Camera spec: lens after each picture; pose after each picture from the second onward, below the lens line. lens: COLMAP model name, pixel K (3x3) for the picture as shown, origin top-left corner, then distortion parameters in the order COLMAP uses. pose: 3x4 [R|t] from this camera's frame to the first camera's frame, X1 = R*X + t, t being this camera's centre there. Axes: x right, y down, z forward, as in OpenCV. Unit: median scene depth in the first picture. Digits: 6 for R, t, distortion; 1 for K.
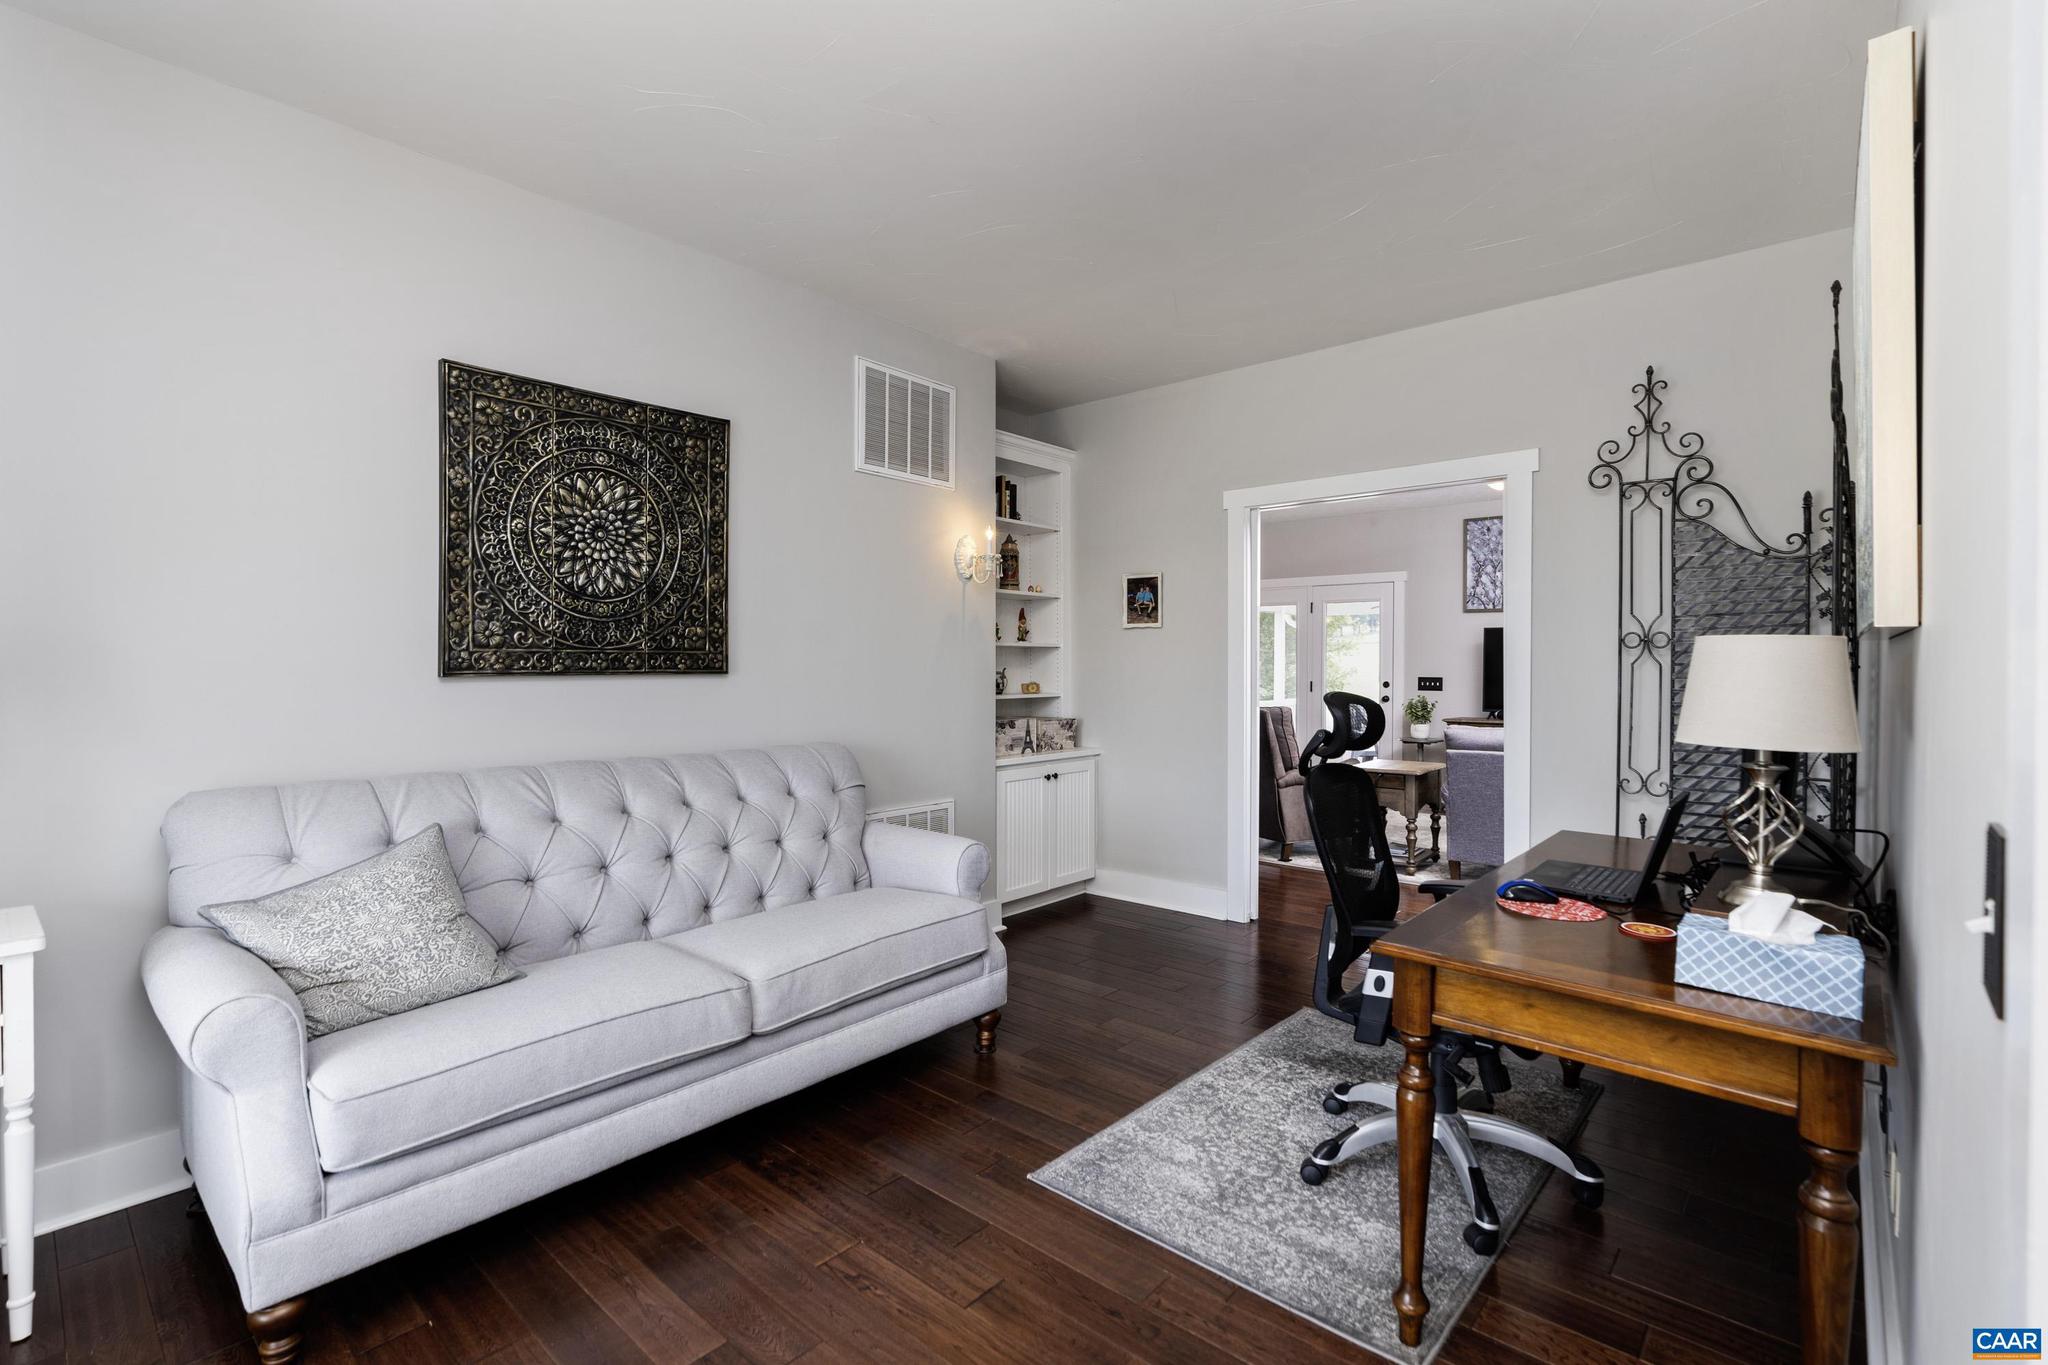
lens RADIAL K [[928.1, 0, 1020.2], [0, 928.1, 675.4], [0, 0, 1]] dist [-0.001558, 0.000297]
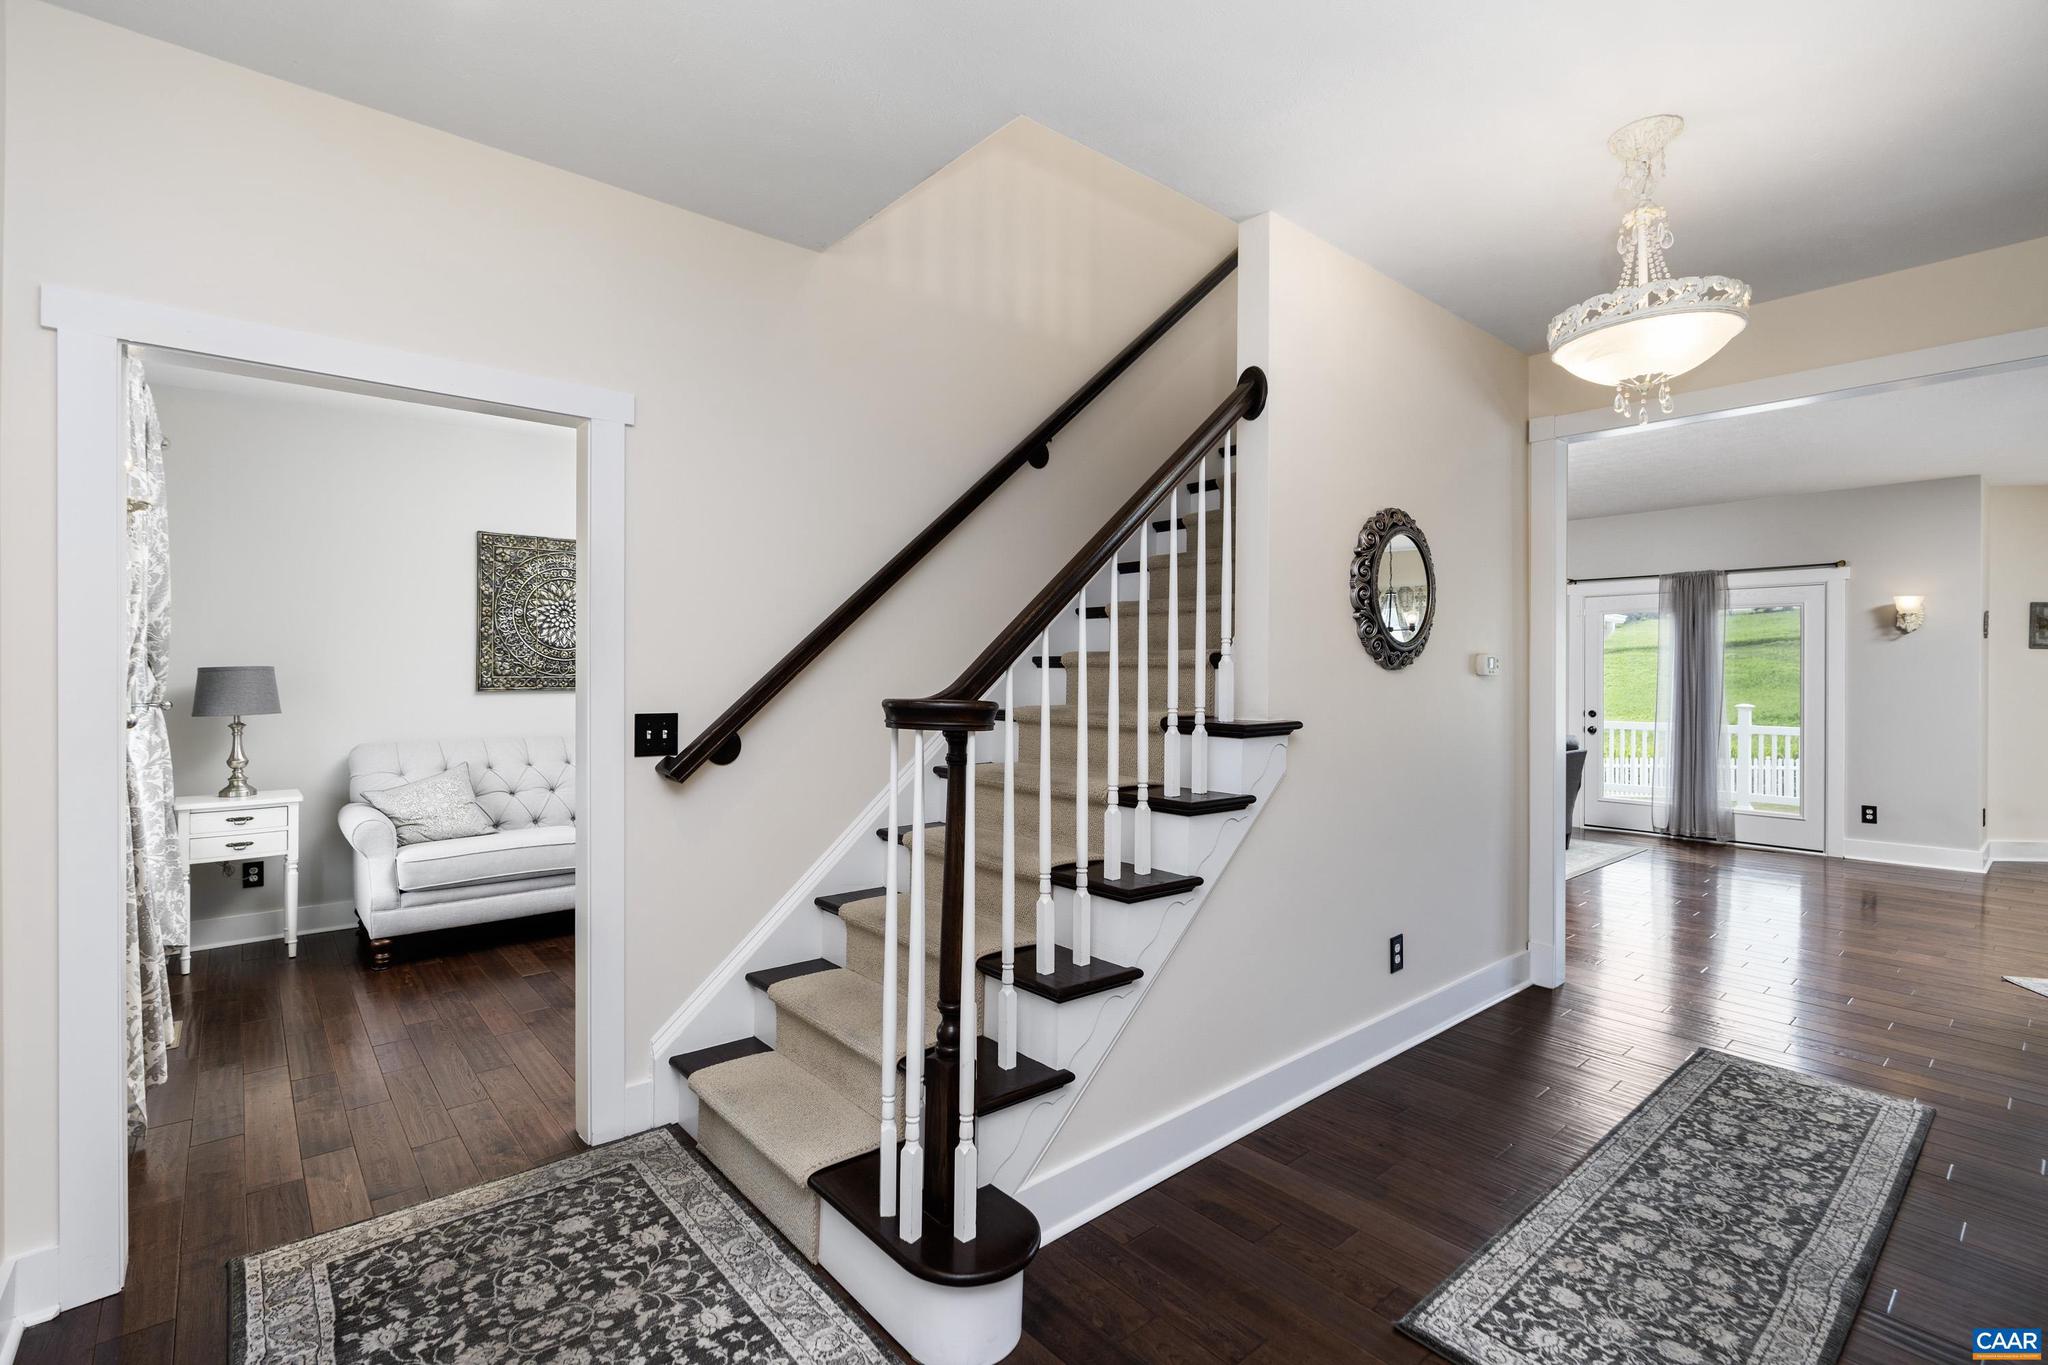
lens RADIAL K [[928.1, 0, 1015.6], [0, 928.1, 677.1], [0, 0, 1]] dist [-0.001558, 0.000297]
pose [[0.988111, 0.000646, -0.153744, 0.829872], [-0.002472, 0.999929, -0.011686, -0.006950], [0.153725, 0.011927, 0.988042, -0.794316]]
